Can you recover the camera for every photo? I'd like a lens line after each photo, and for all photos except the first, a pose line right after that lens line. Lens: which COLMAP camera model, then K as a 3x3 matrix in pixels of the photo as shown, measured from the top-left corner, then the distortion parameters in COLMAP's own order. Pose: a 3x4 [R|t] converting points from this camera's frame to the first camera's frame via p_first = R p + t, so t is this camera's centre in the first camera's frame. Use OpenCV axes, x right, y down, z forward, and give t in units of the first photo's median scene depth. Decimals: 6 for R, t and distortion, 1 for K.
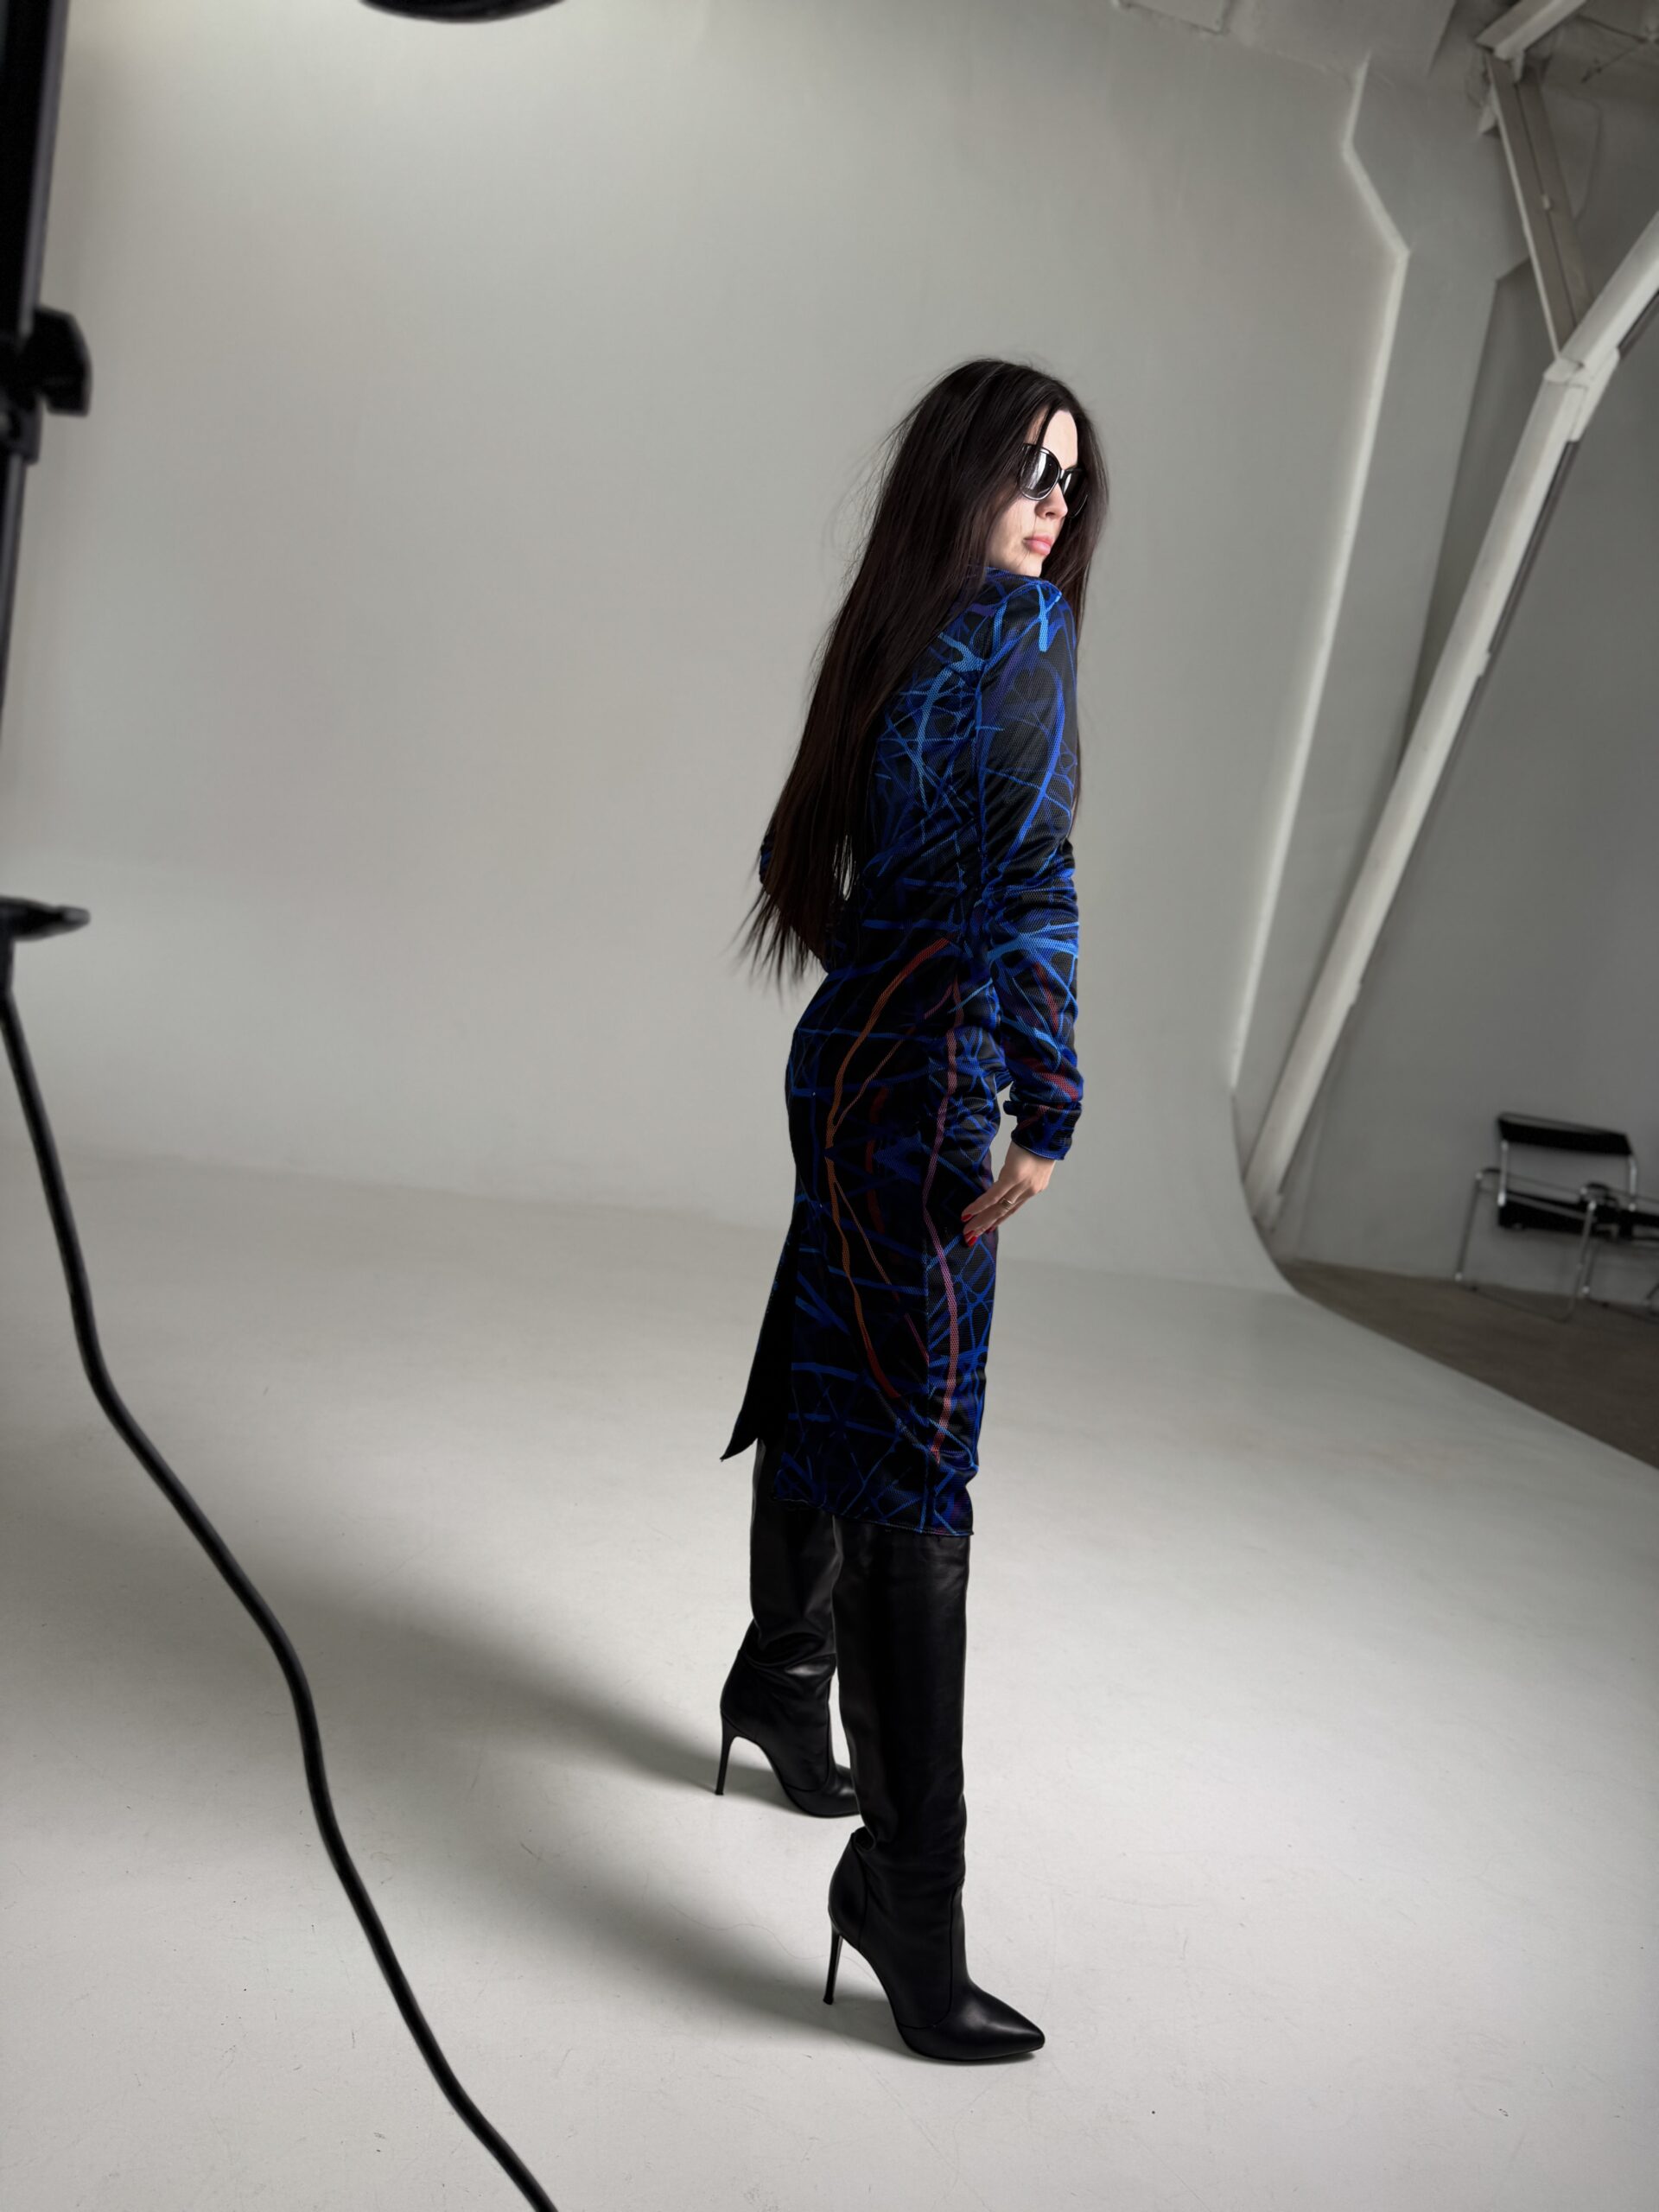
lens RADIAL K [[1707.3, 0, 829.5], [0, 1707.3, 1106.0], [0, 0, 1]] dist [0.003684, 0.008334]
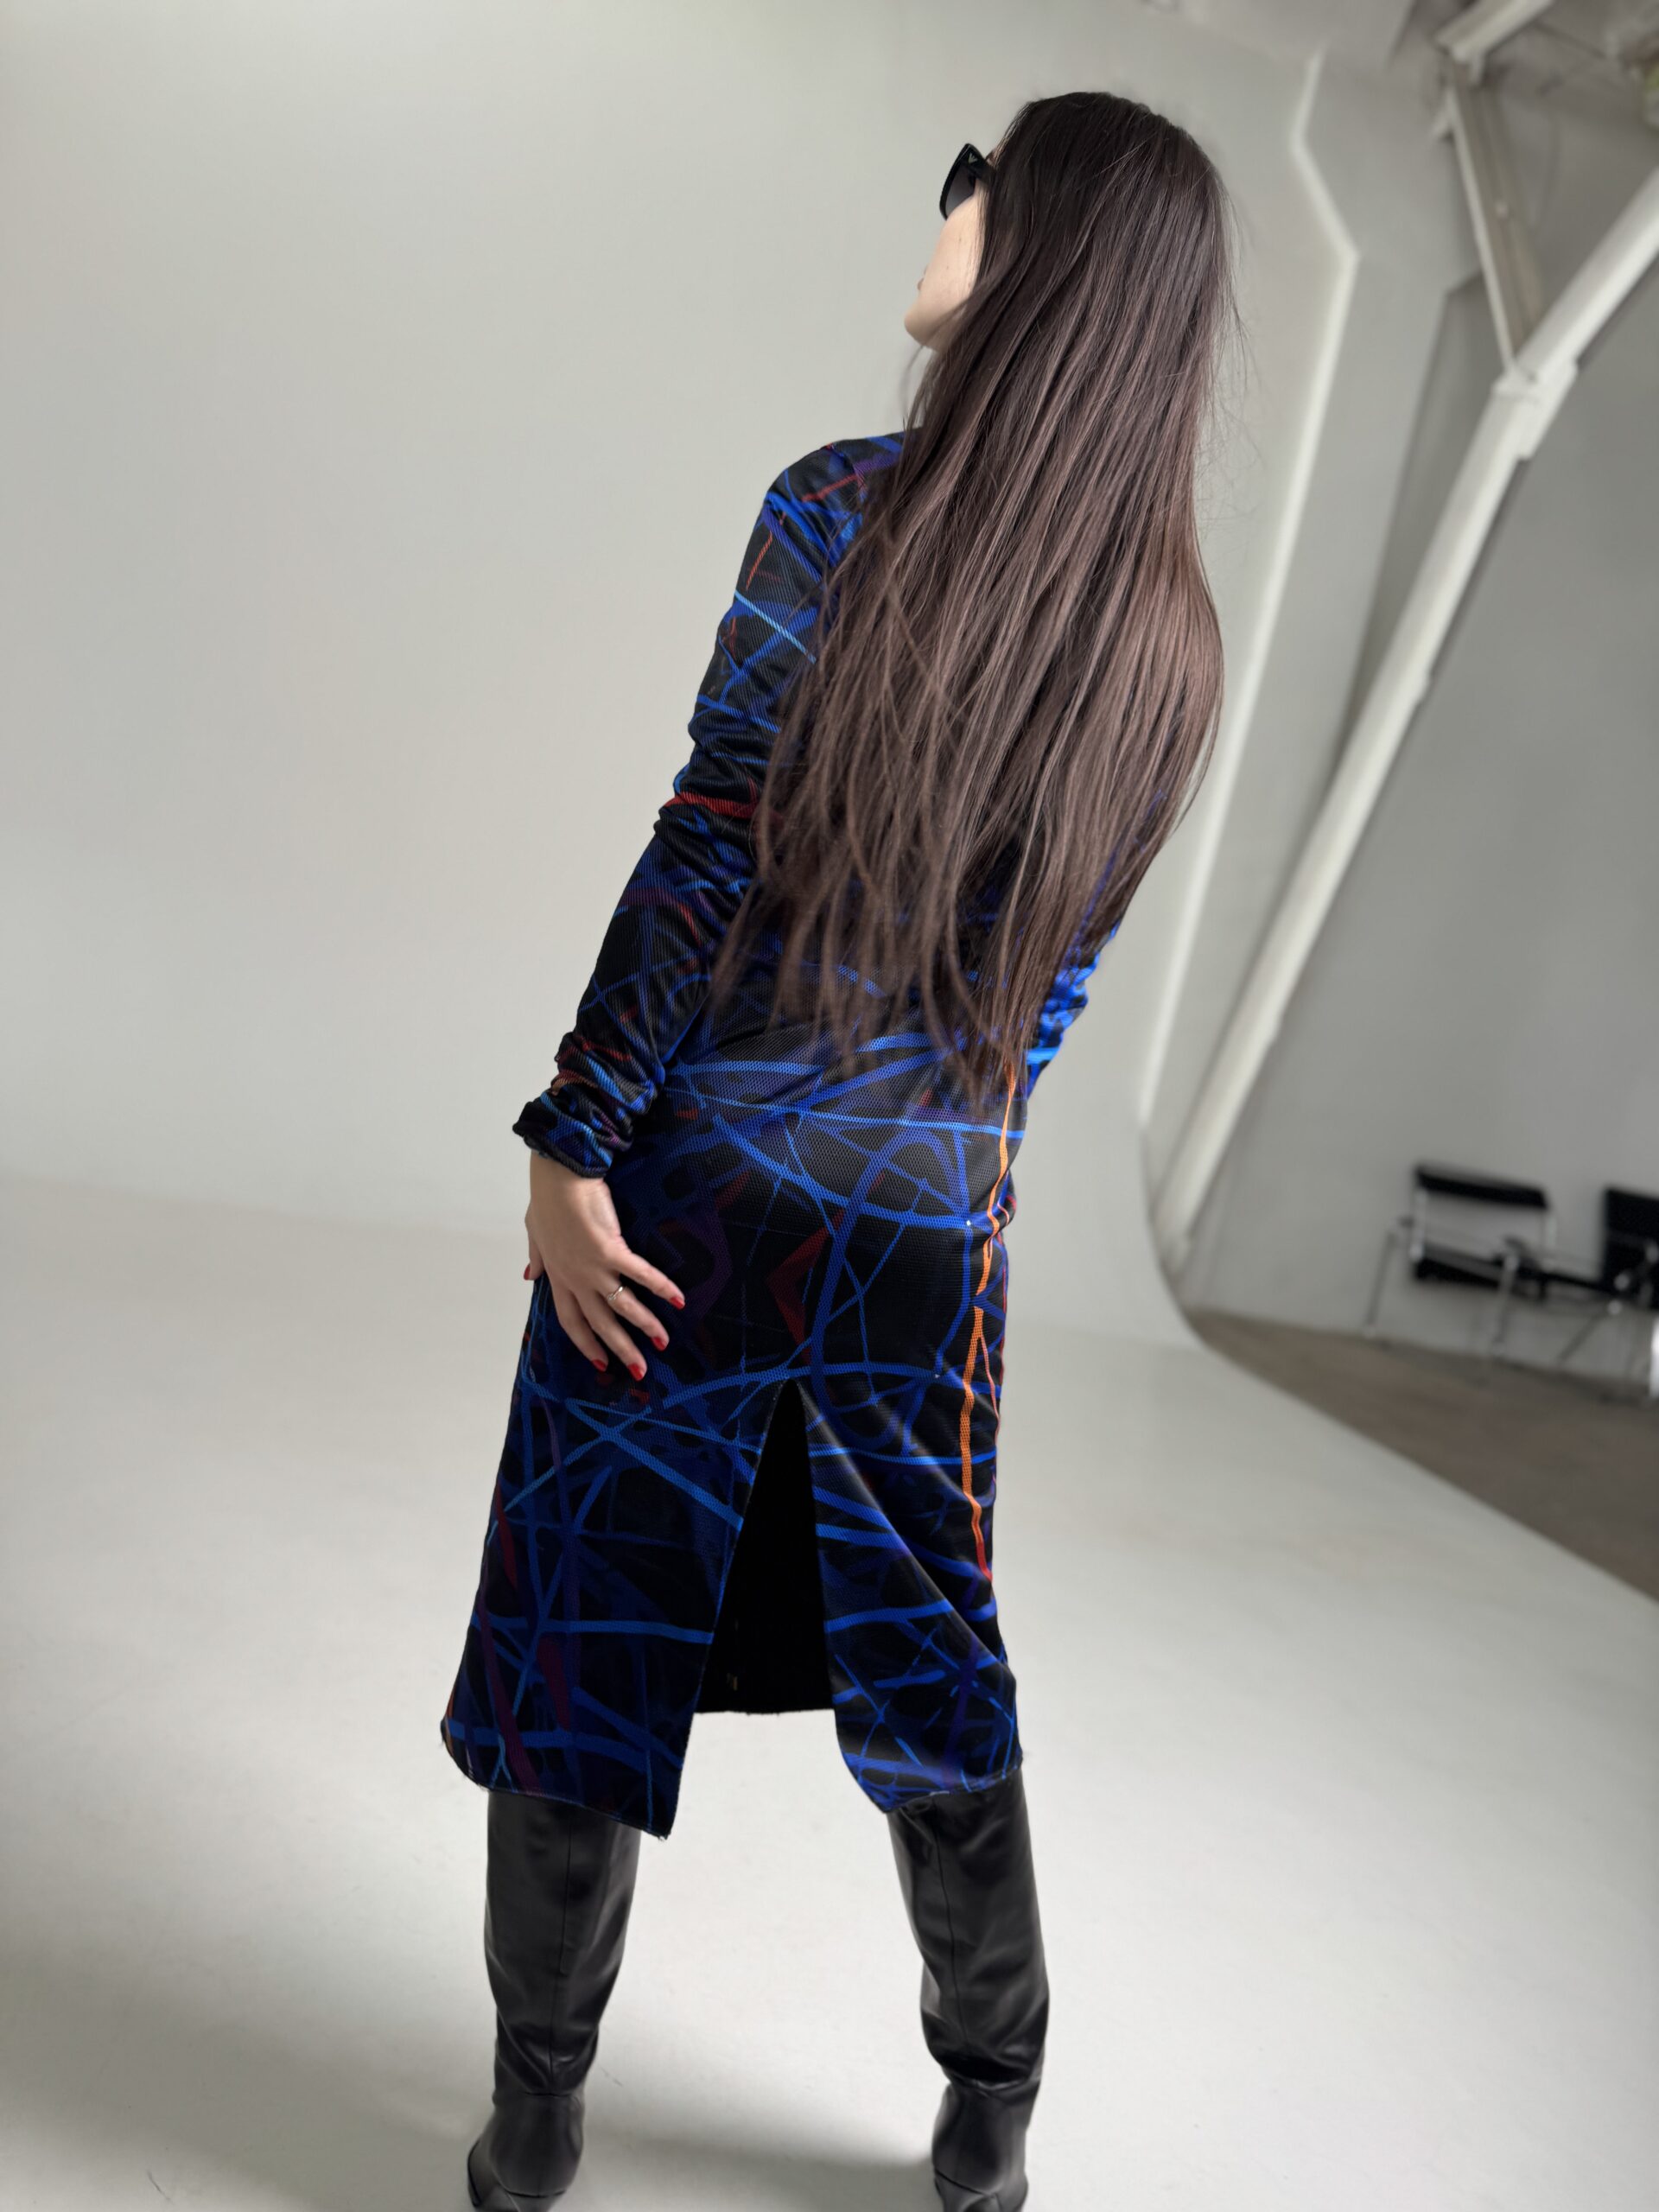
lens RADIAL K [[1561.2, 0, 829.5], [0, 1561.2, 1106.0], [0, 0, 1]] dist [0.004571, -0.002932]
pose [[0.998582, 0.040077, 0.035054, 0.032587], [-0.039493, 0.999072, -0.017207, 0.000693], [-0.035711, 0.015798, 0.999237, 0.144547]]
